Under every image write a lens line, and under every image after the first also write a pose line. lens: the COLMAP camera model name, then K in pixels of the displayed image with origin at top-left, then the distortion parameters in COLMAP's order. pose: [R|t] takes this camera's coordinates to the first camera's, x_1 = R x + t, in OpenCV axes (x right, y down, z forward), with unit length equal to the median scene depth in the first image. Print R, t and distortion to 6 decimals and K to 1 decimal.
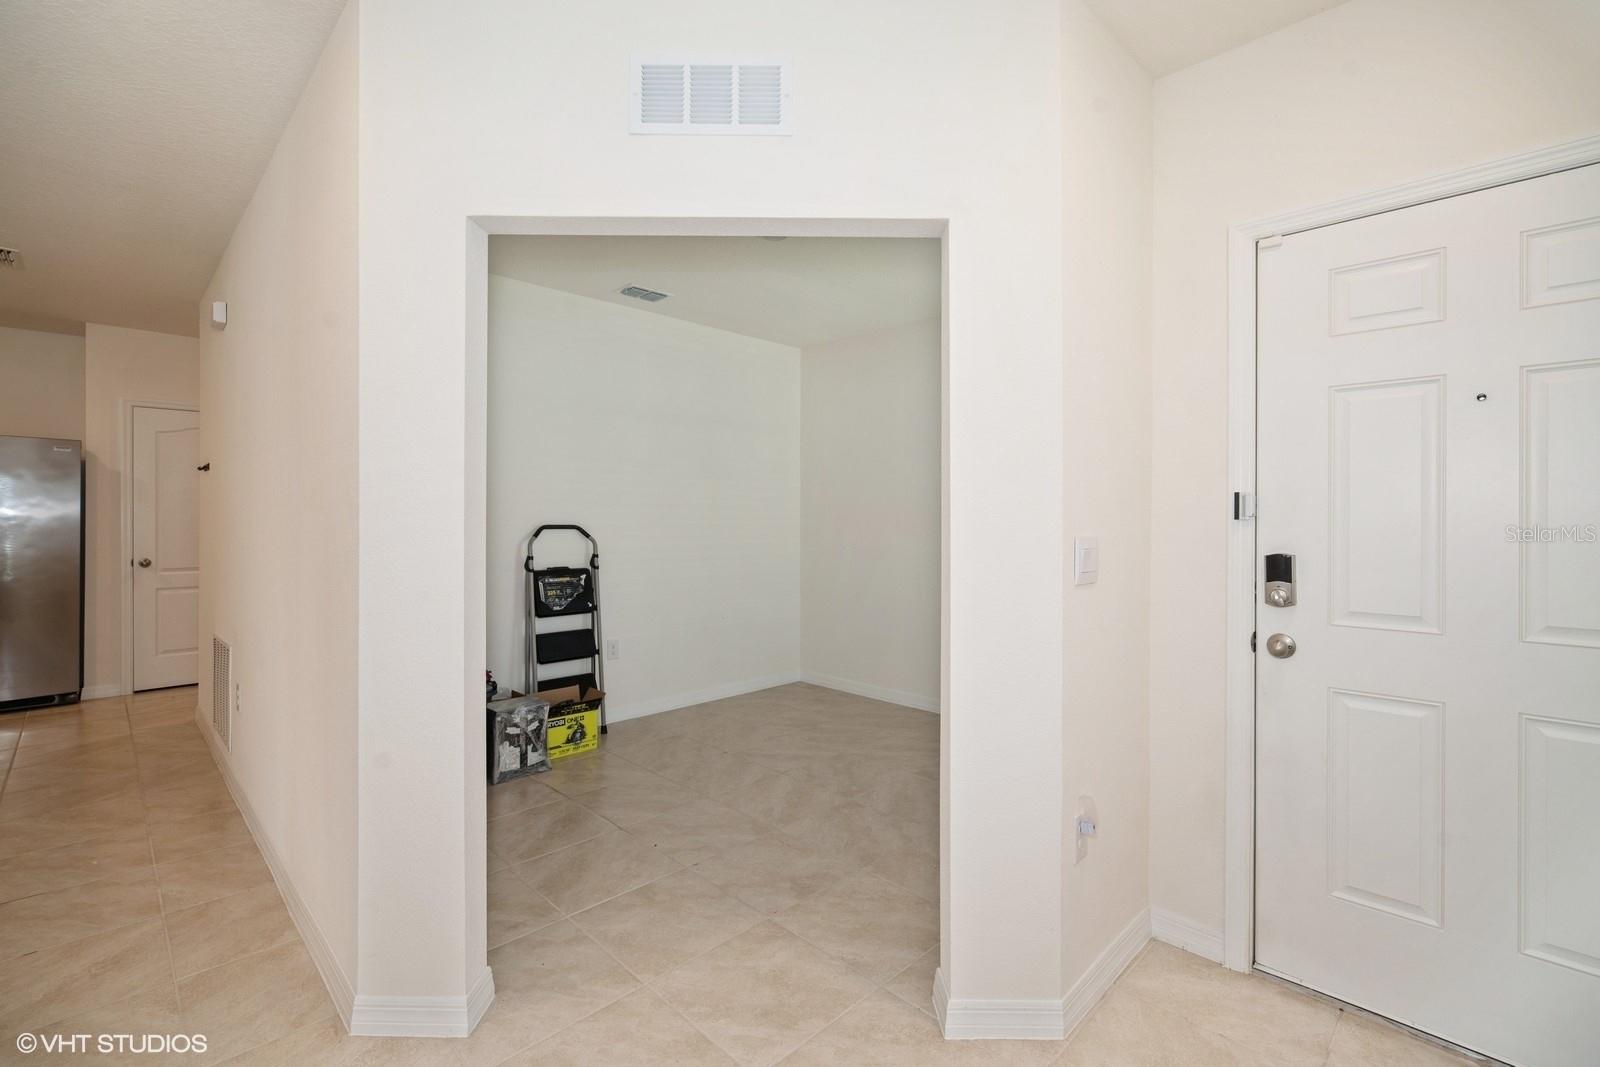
lens RADIAL K [[700.0, 0, 809.5], [0, 700.0, 518.5], [0, 0, 1]] dist [-0.011666, -0.000103]
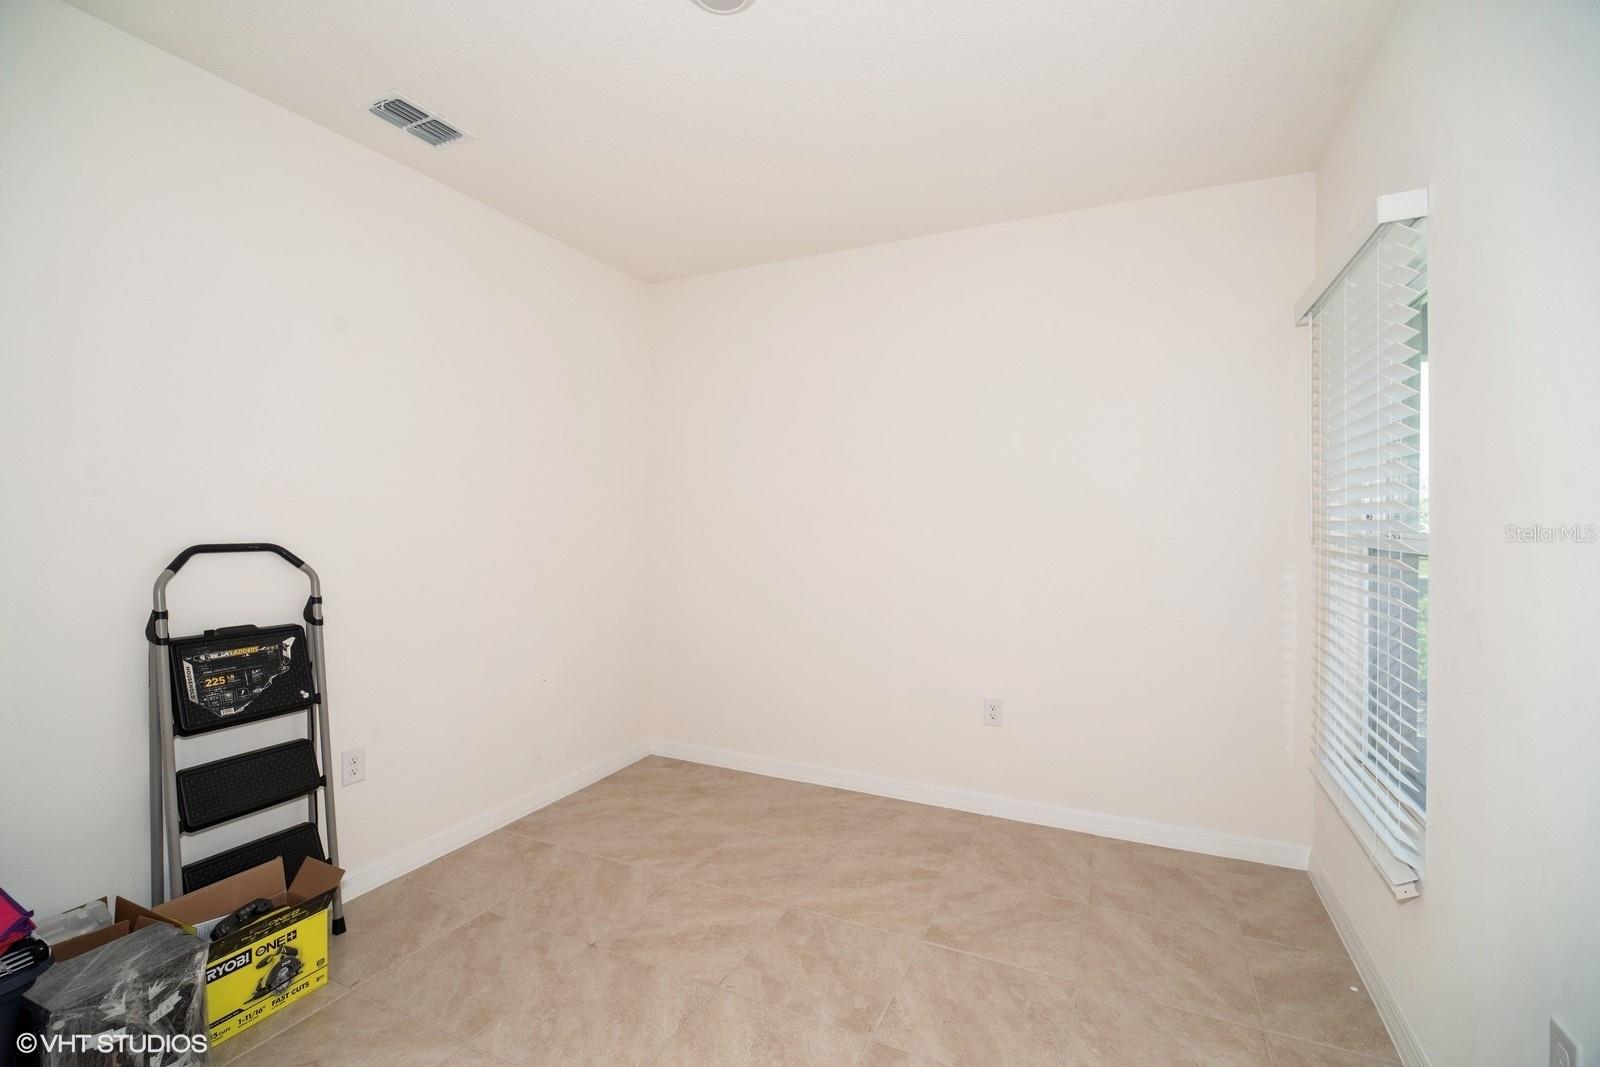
lens RADIAL K [[700.0, 0, 809.5], [0, 700.0, 518.5], [0, 0, 1]] dist [-0.011666, -0.000103]
pose [[0.941899, -0.003559, 0.335878, -0.135862], [0.001075, 0.999971, 0.007580, -0.012952], [-0.335895, -0.006778, 0.941875, 0.393106]]
